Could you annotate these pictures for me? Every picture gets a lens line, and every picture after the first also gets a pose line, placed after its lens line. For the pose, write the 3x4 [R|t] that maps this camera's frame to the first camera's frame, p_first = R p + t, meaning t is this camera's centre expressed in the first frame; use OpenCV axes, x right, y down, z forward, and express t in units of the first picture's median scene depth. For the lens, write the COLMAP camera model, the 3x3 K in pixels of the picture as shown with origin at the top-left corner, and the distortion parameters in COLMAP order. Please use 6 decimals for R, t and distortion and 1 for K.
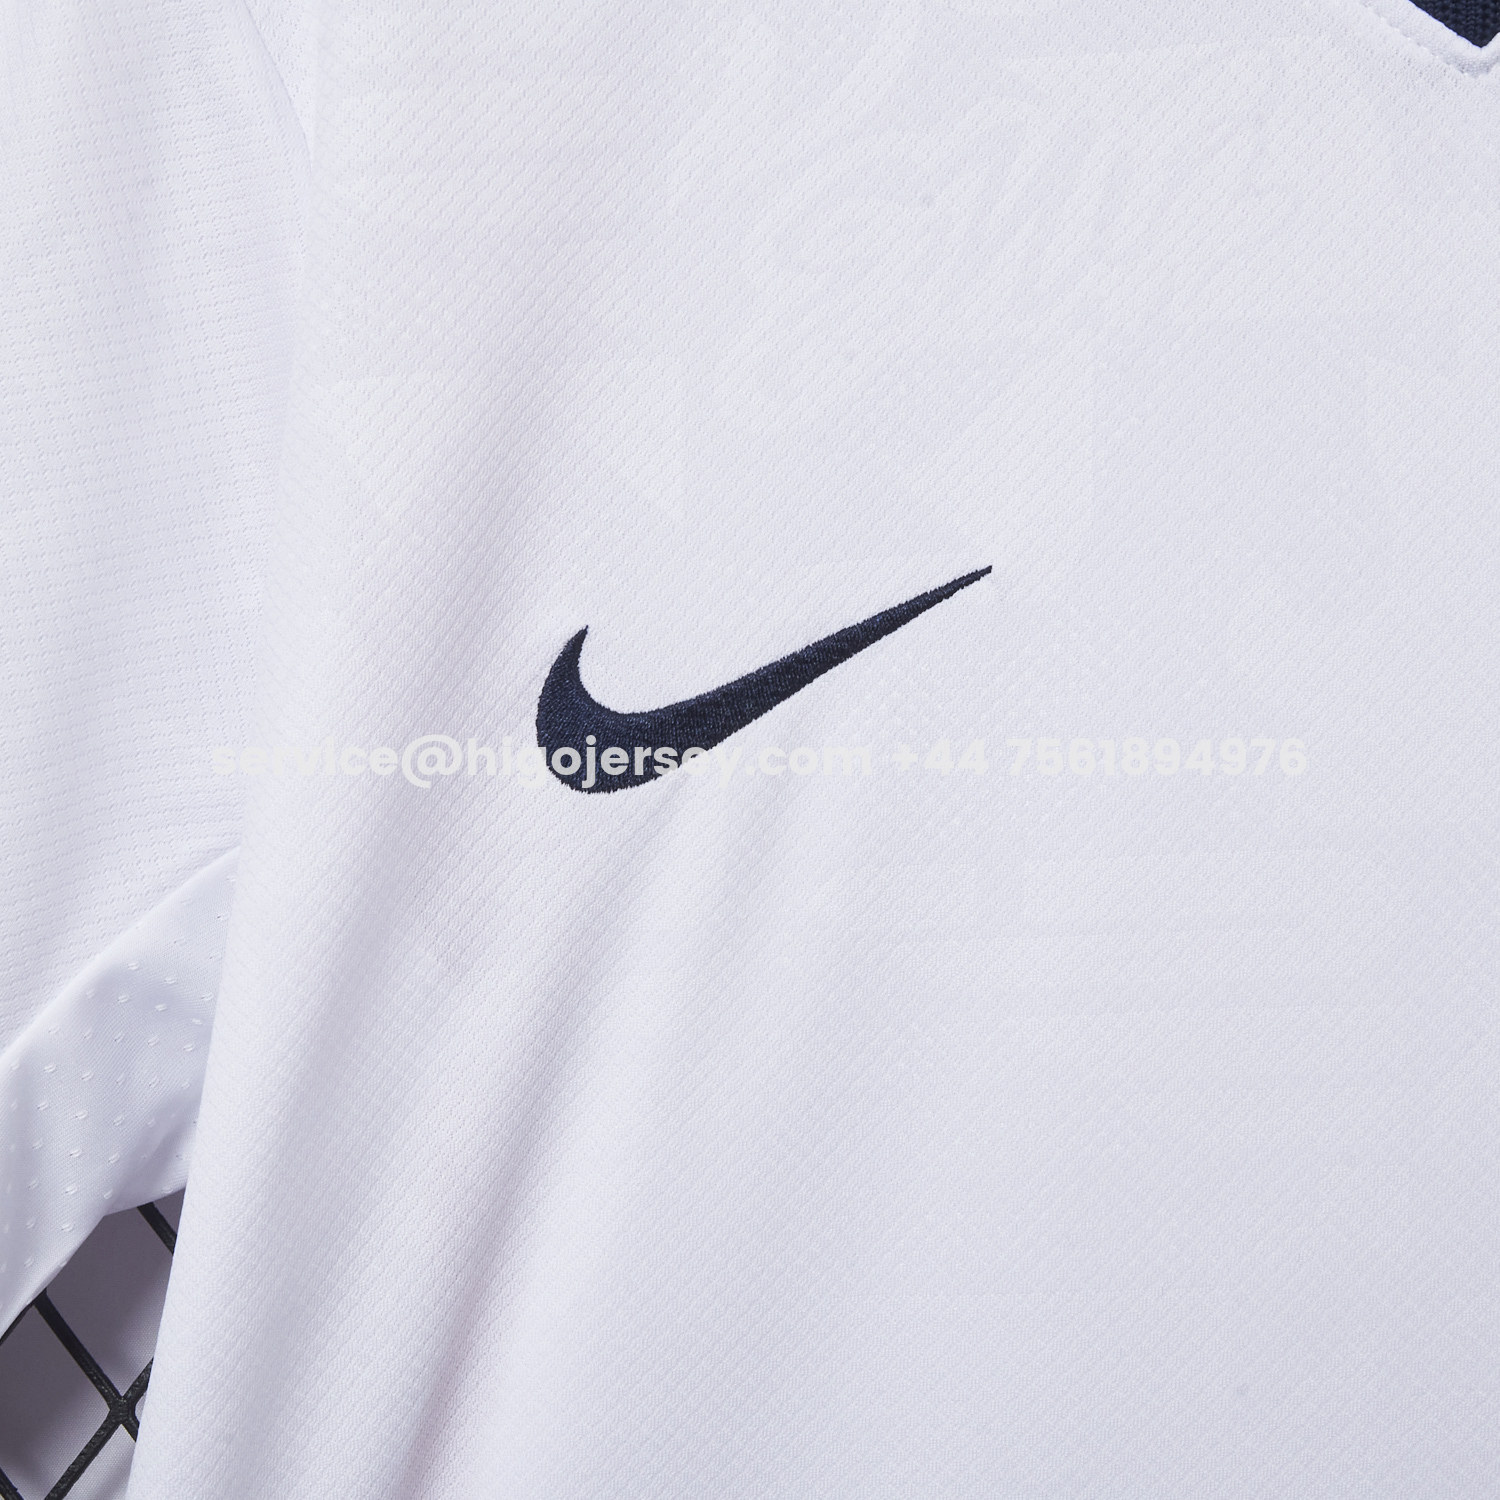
lens RADIAL K [[3039.5, 0, 750.7], [0, 3039.5, 753.7], [0, 0, 1]] dist [-0.072881, 0.000000]
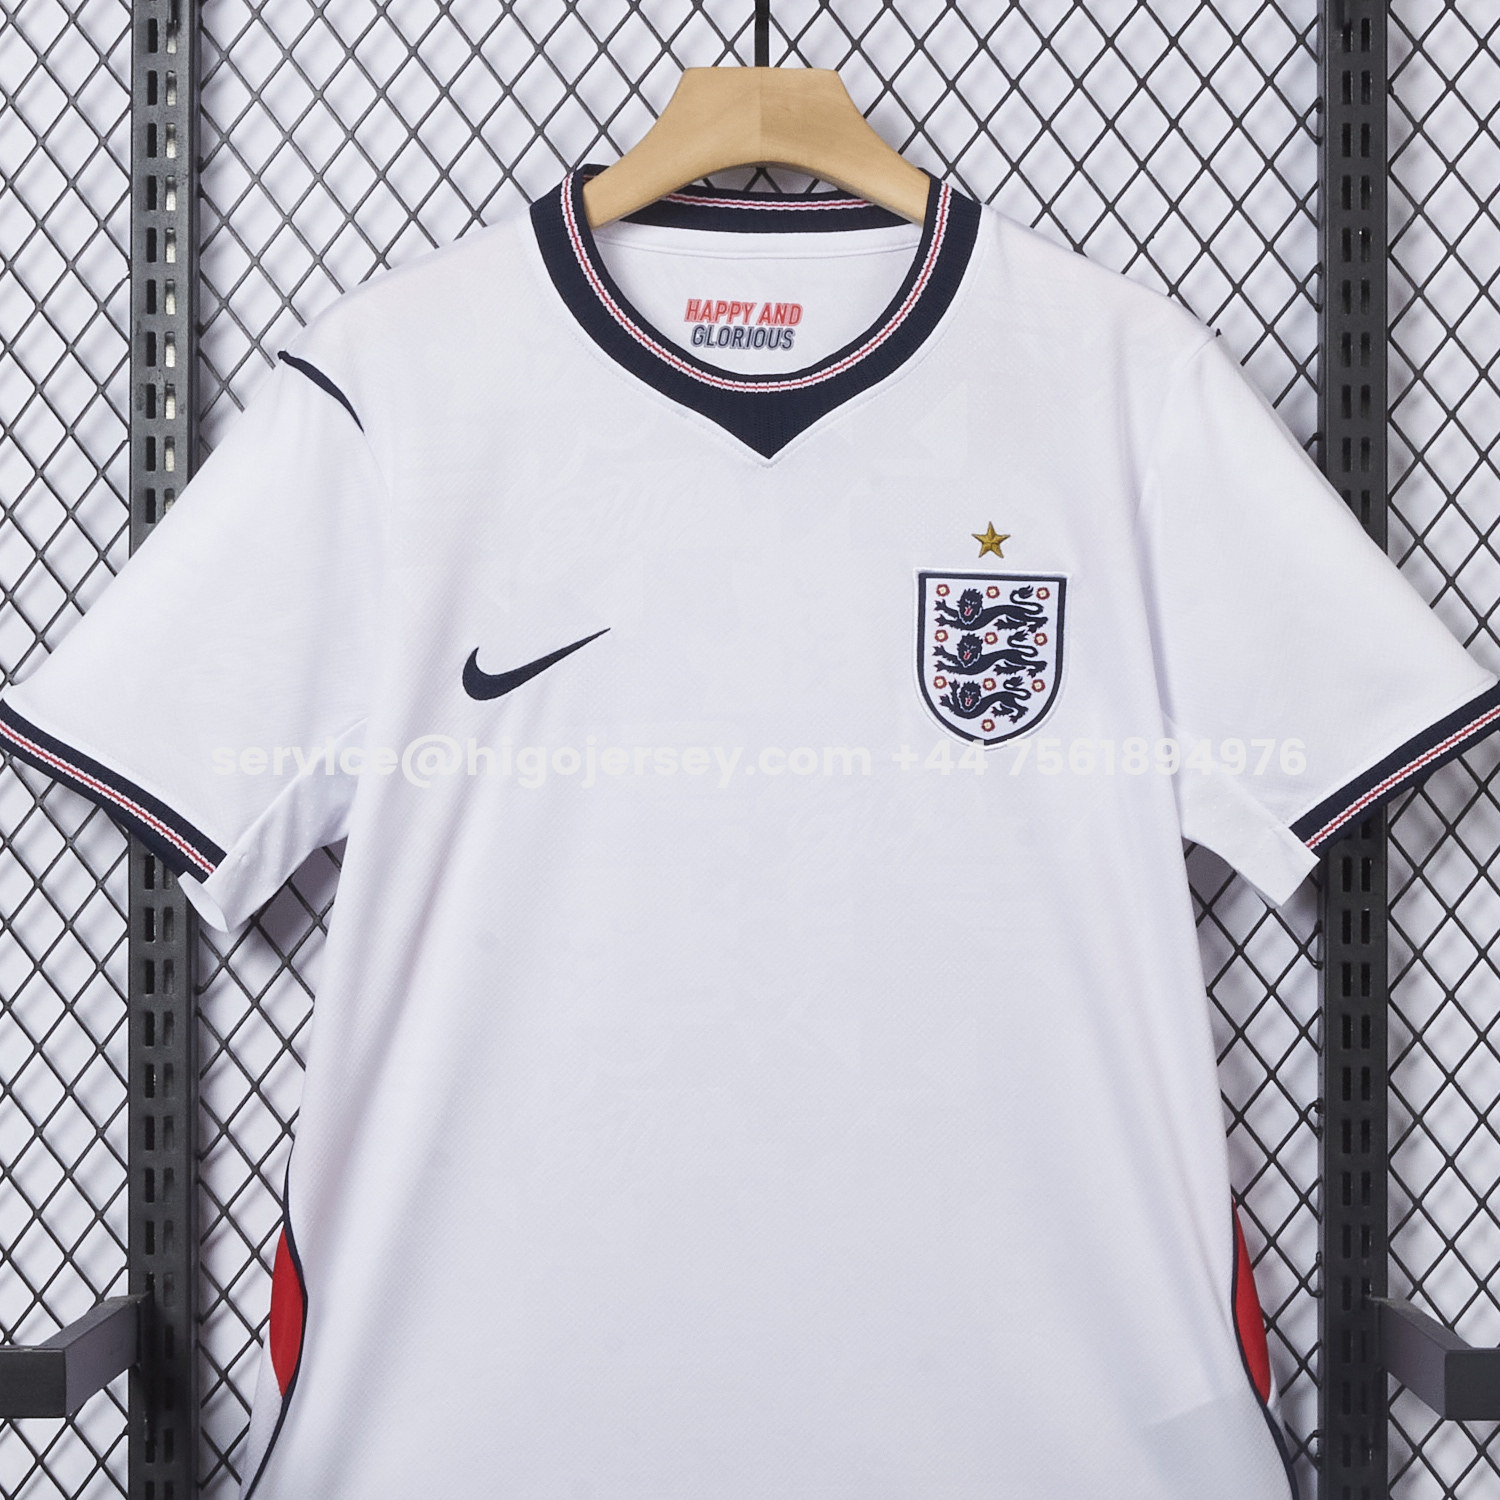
lens RADIAL K [[3009.9, 0, 756.0], [0, 3009.9, 753.0], [0, 0, 1]] dist [0.017132, 0.000000]
pose [[0.999993, 0.002284, 0.002904, 0.219998], [-0.002284, 0.999997, 0.000084, 0.065325], [-0.002904, -0.000090, 0.999996, -2.069013]]
